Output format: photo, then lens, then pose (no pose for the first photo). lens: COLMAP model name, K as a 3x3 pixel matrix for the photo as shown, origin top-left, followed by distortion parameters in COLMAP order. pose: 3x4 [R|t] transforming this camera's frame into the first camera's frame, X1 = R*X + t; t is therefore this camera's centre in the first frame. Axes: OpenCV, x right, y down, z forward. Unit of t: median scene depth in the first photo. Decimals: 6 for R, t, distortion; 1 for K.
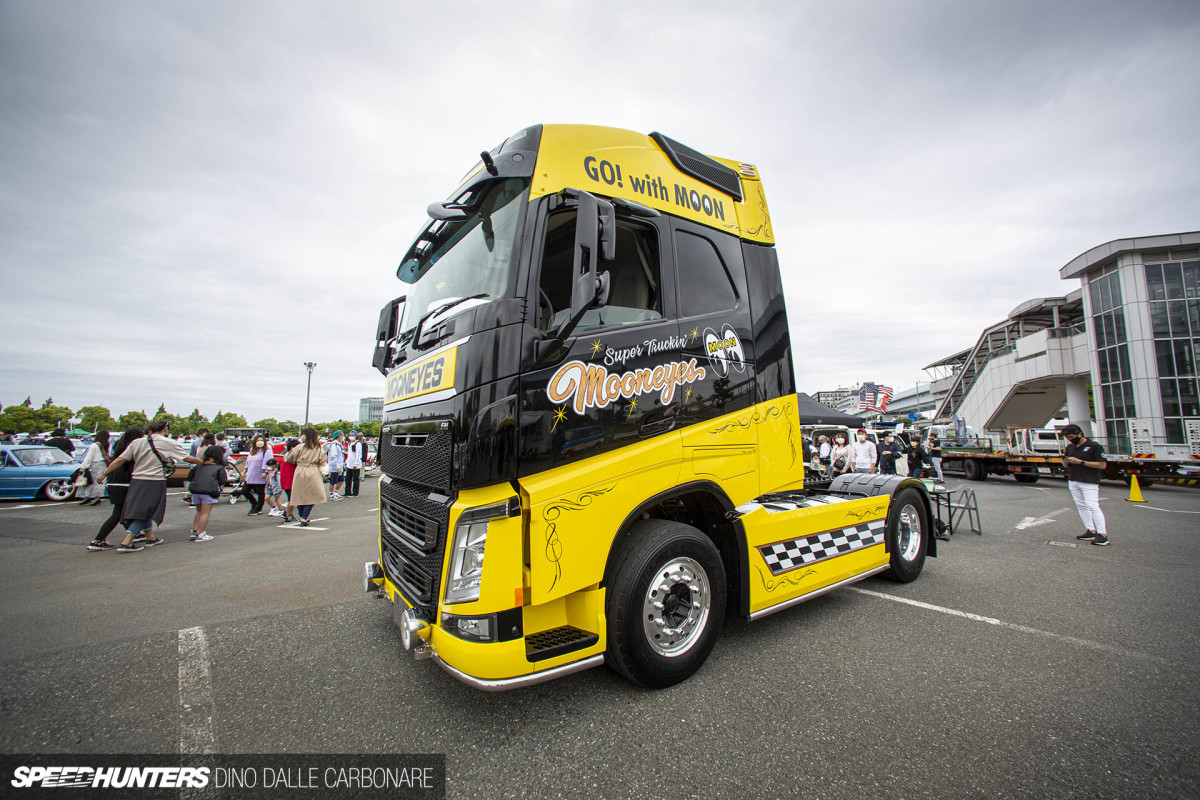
lens RADIAL K [[488.4, 0, 606.1], [0, 488.4, 391.9], [0, 0, 1]] dist [-0.005820, 0.000894]
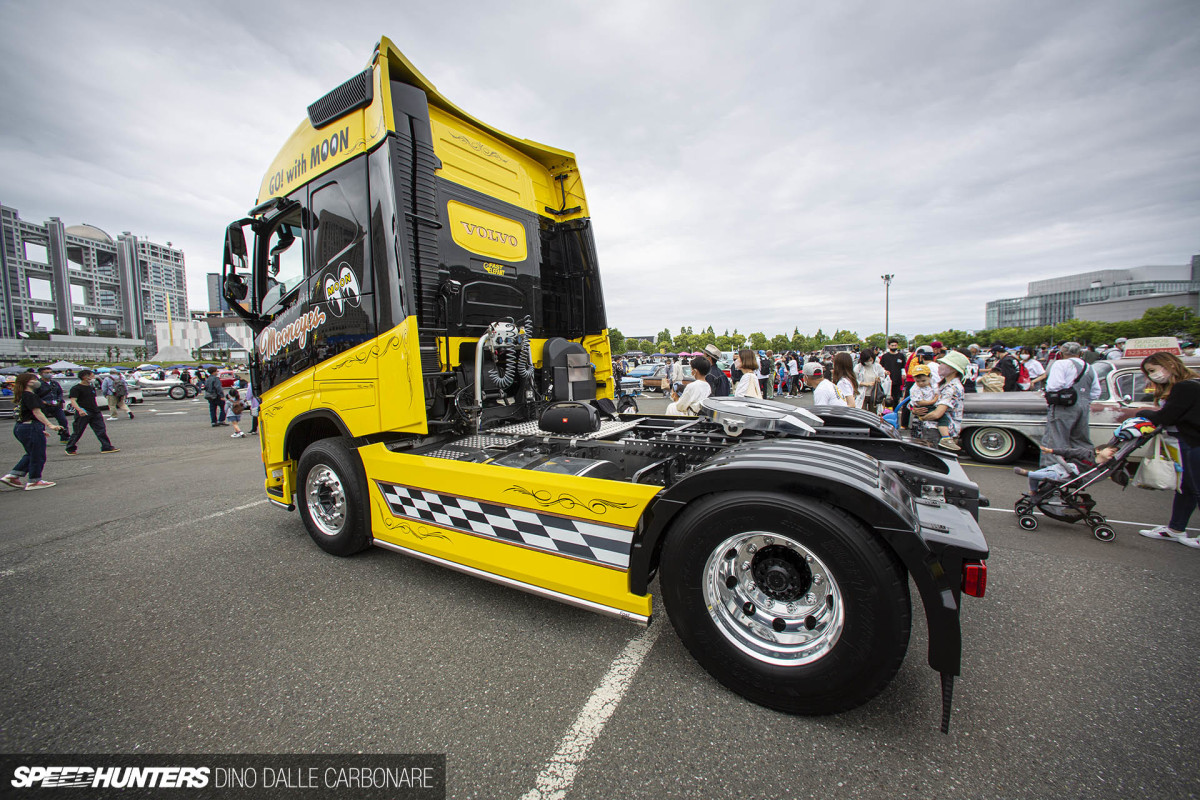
lens RADIAL K [[488.4, 0, 599.9], [0, 488.4, 397.4], [0, 0, 1]] dist [-0.005820, 0.000894]
pose [[0.327959, 0.062414, -0.942628, 1.333314], [0.119069, 0.987127, 0.106787, 0.090822], [0.937158, -0.147260, 0.316305, 1.084266]]
